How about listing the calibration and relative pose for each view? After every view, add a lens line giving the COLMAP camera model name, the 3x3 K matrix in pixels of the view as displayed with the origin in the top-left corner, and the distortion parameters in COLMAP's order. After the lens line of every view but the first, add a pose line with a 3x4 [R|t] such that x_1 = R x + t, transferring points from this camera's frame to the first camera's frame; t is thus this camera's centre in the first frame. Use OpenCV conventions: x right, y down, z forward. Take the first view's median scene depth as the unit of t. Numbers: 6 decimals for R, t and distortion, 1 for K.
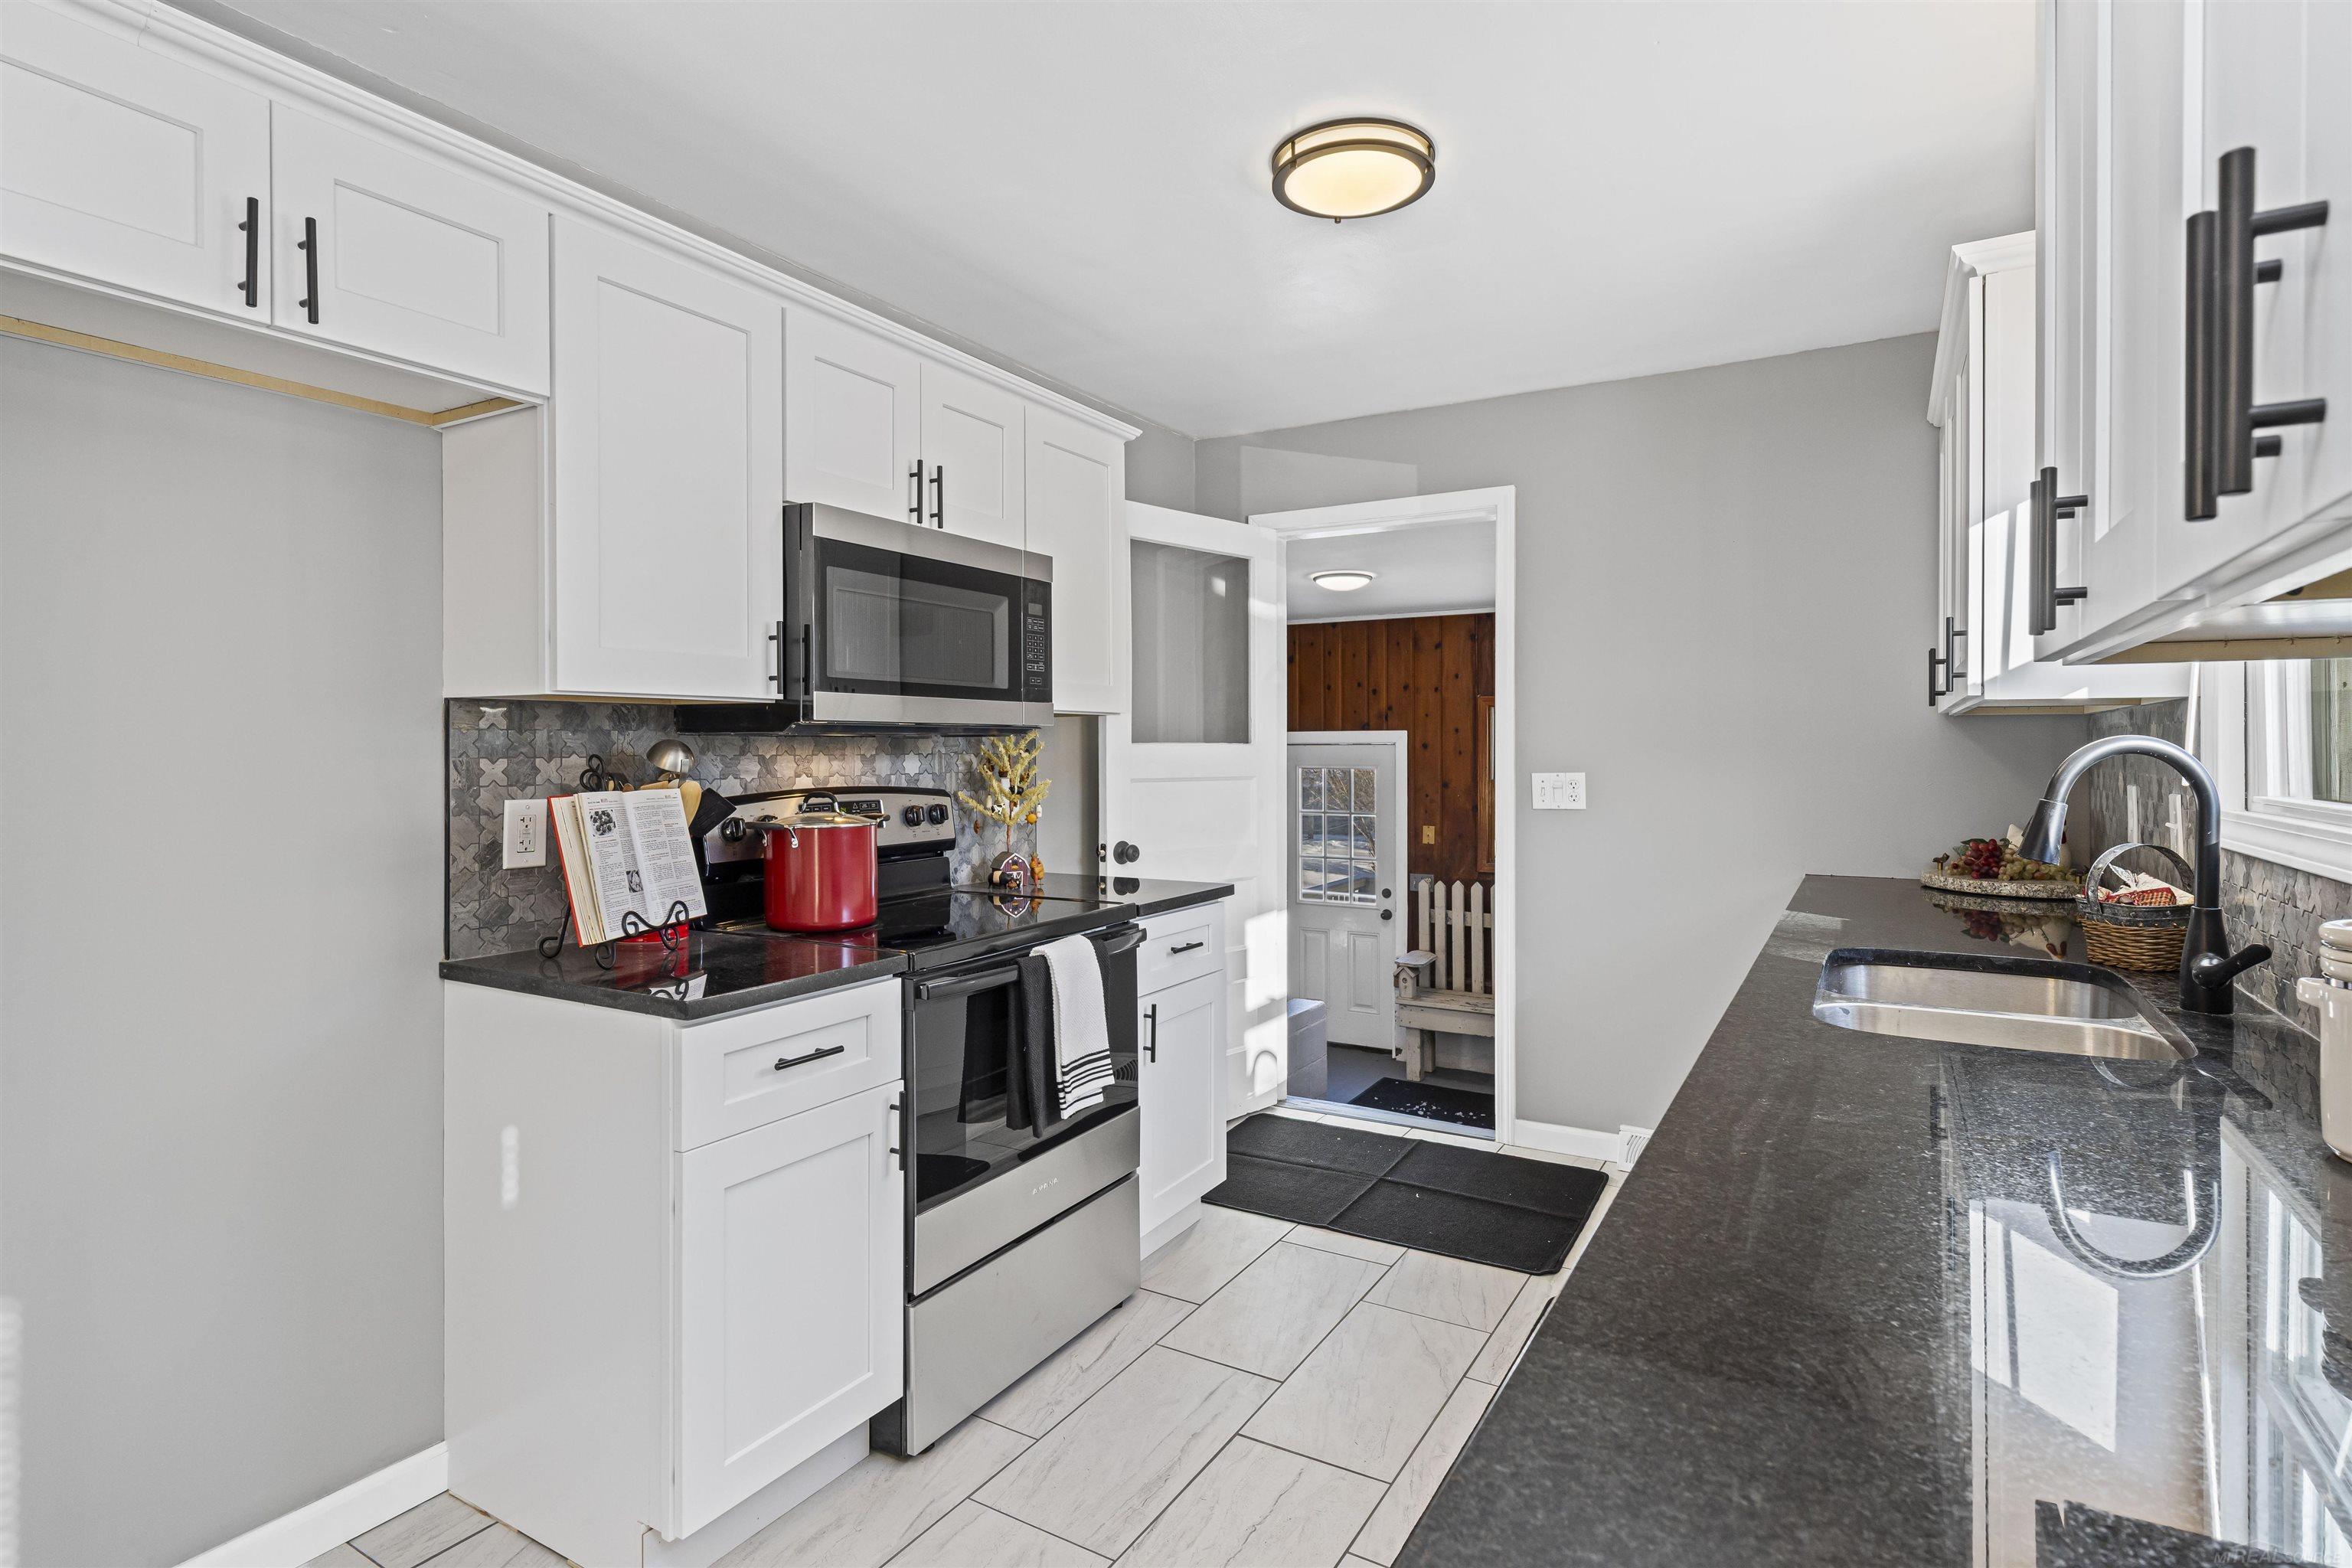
lens RADIAL K [[1196.6, 0, 1167.9], [0, 1196.6, 754.1], [0, 0, 1]] dist [0.002386, 0.000090]
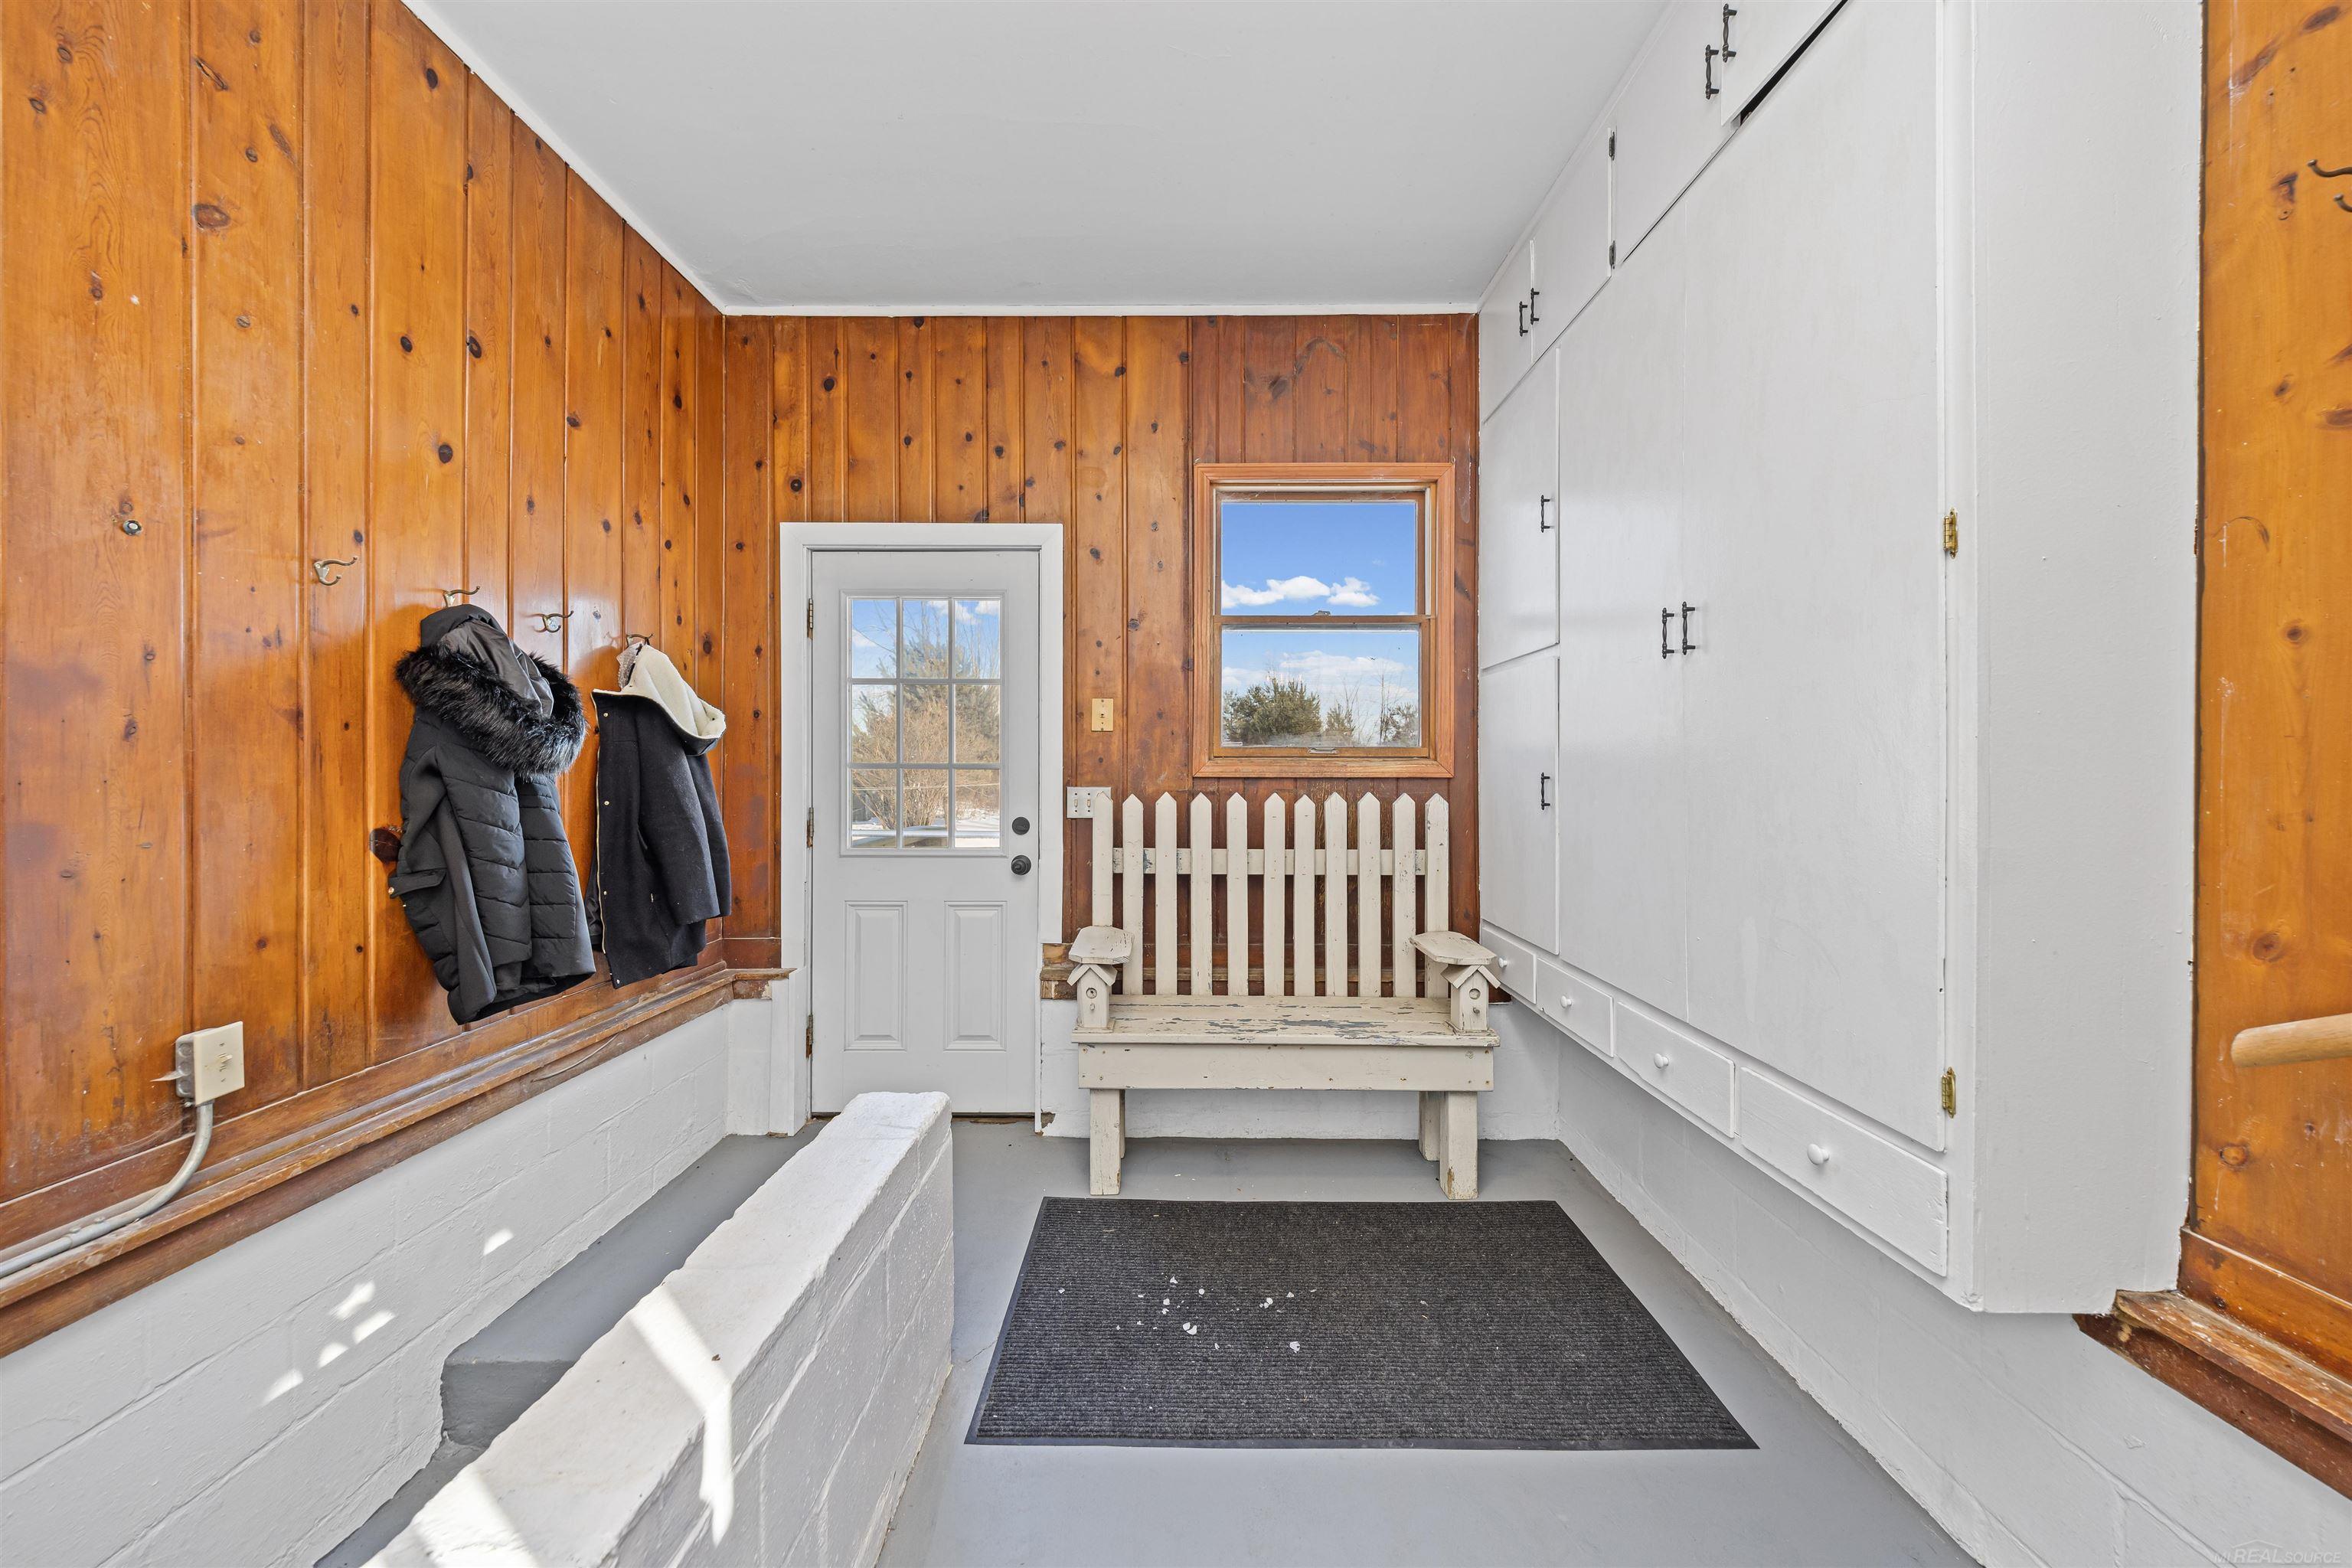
lens RADIAL K [[871.8, 0, 1174.2], [0, 871.8, 763.0], [0, 0, 1]] dist [0.001100, -0.002972]
pose [[0.864958, 0.003867, 0.501829, 0.124956], [-0.000006, 0.999970, -0.007695, 0.254567], [-0.501844, 0.006653, 0.864932, 1.746144]]
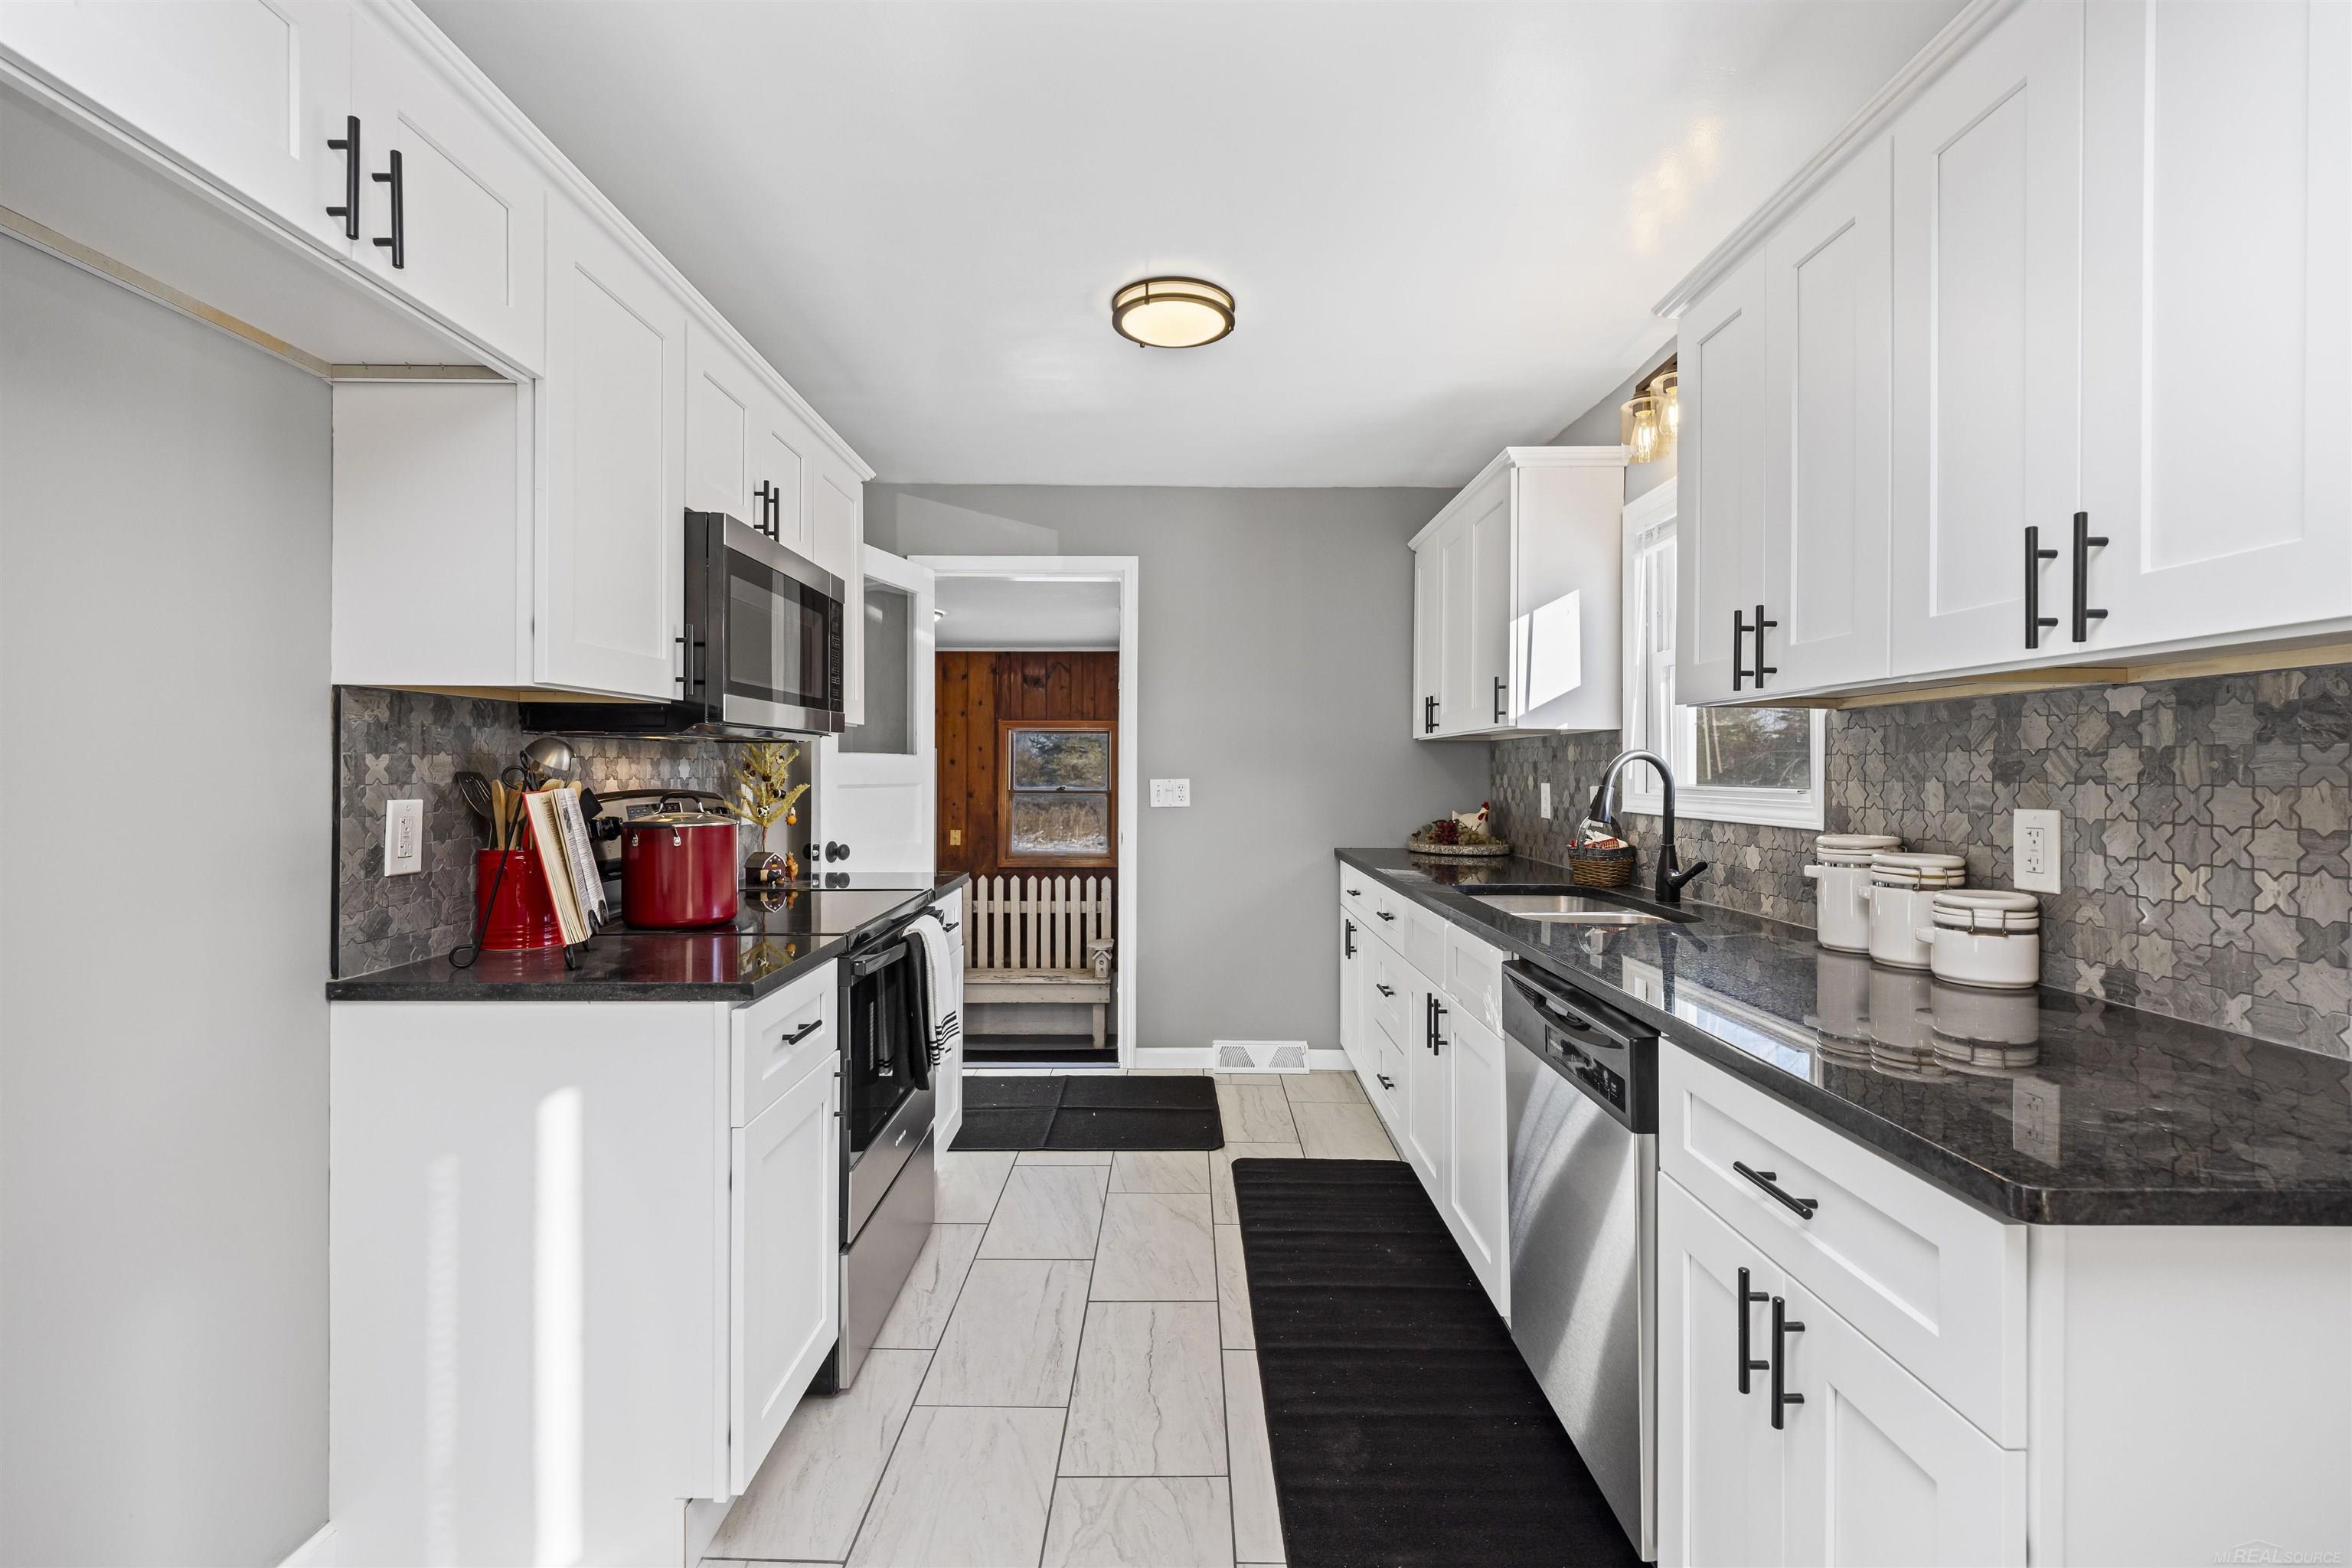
lens RADIAL K [[1055.8, 0, 1175.6], [0, 1055.8, 771.7], [0, 0, 1]] dist [-0.000738, -0.000125]
pose [[0.858664, 0.002799, 0.512532, -0.348096], [-0.001901, 0.999996, -0.002275, 0.013699], [-0.512536, 0.000979, 0.858665, 0.005145]]
